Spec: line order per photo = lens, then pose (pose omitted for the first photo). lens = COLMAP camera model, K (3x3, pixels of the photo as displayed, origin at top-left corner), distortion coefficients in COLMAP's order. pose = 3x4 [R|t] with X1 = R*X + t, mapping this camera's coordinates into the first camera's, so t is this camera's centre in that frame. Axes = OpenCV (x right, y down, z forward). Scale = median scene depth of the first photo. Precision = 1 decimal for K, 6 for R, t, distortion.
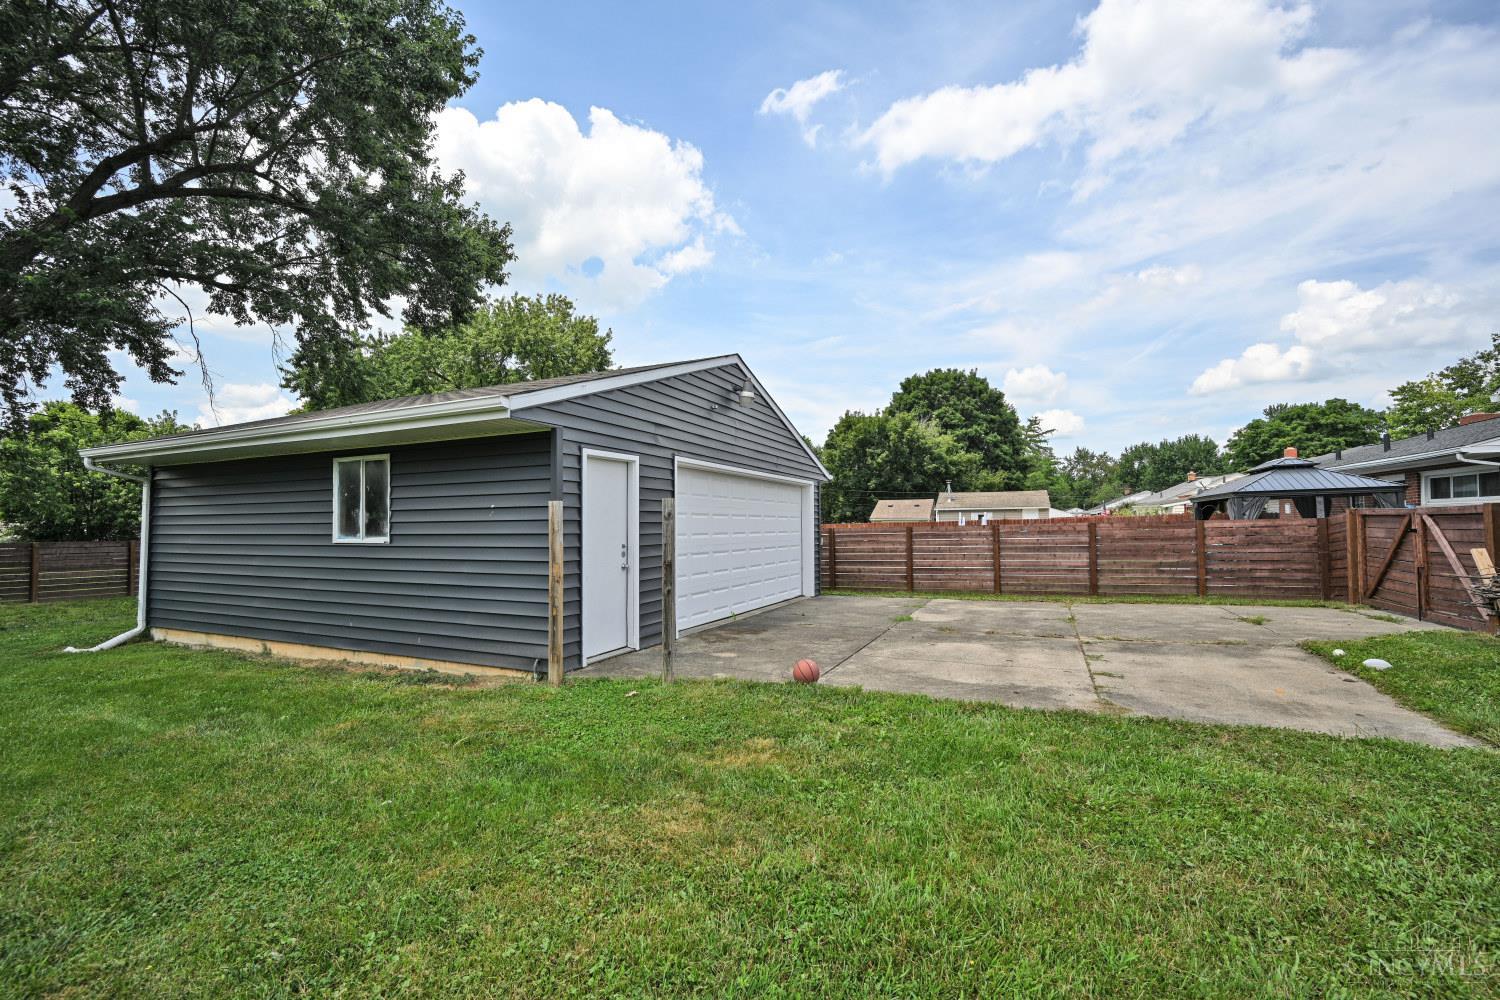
lens RADIAL K [[622.8, 0, 750.0], [0, 622.8, 500.0], [0, 0, 1]] dist [0.000073, 0.000001]
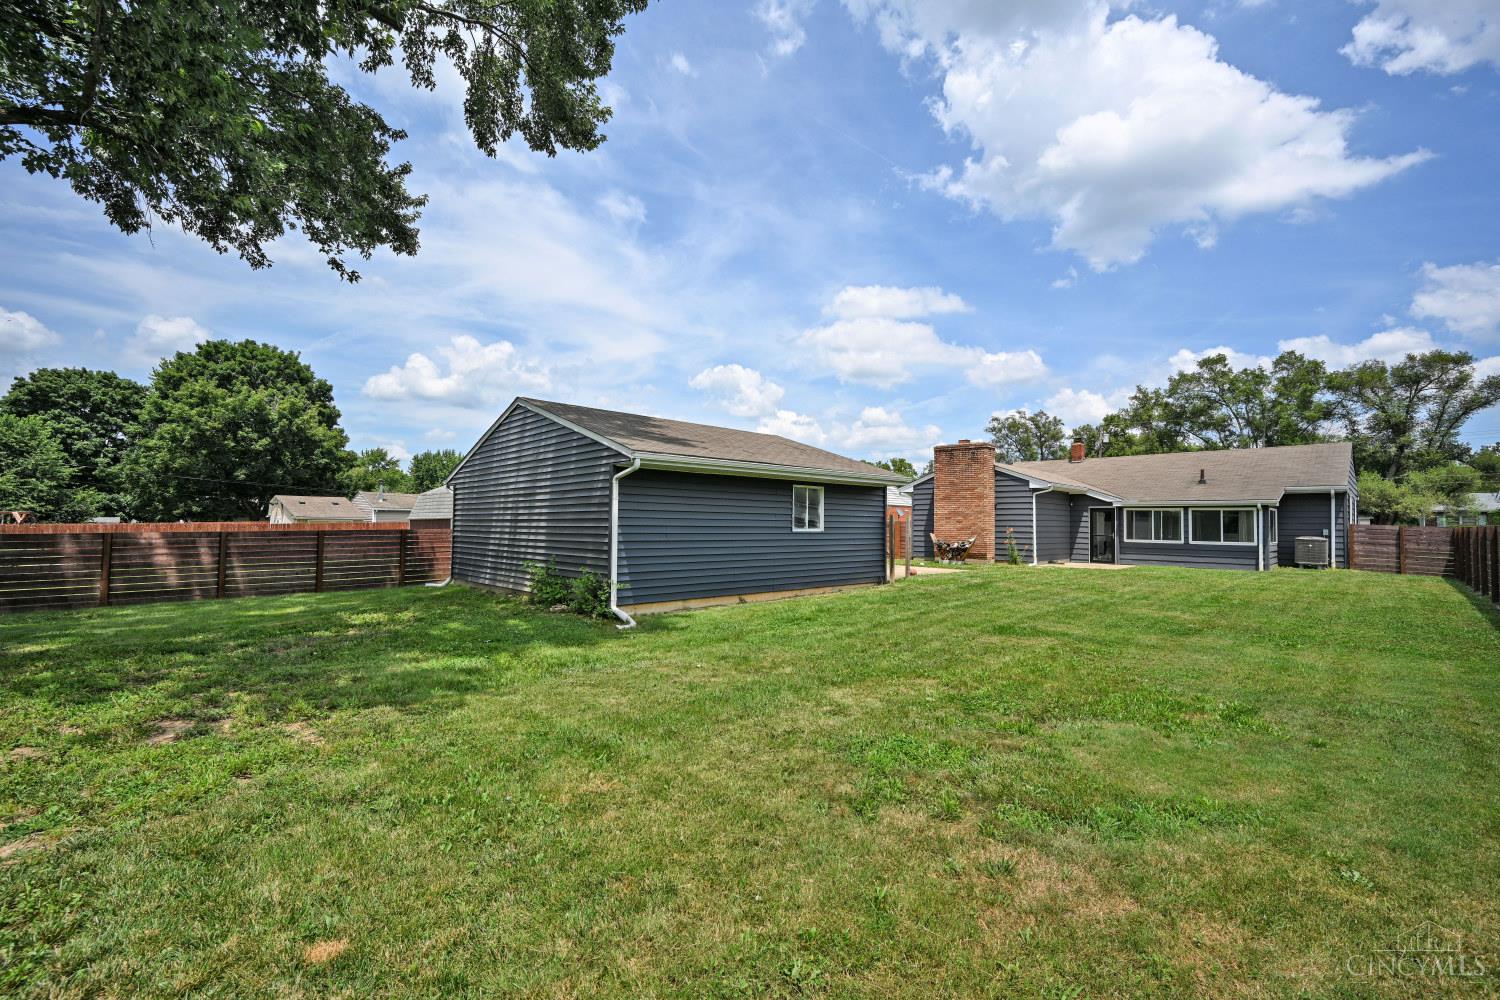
lens RADIAL K [[630.3, 0, 749.8], [0, 630.3, 517.6], [0, 0, 1]] dist [-0.001825, -0.000179]
pose [[0.368372, 0.023936, 0.929370, -0.337574], [-0.046720, 0.998882, -0.007208, 0.006604], [-0.928504, -0.040765, 0.369079, 0.062279]]
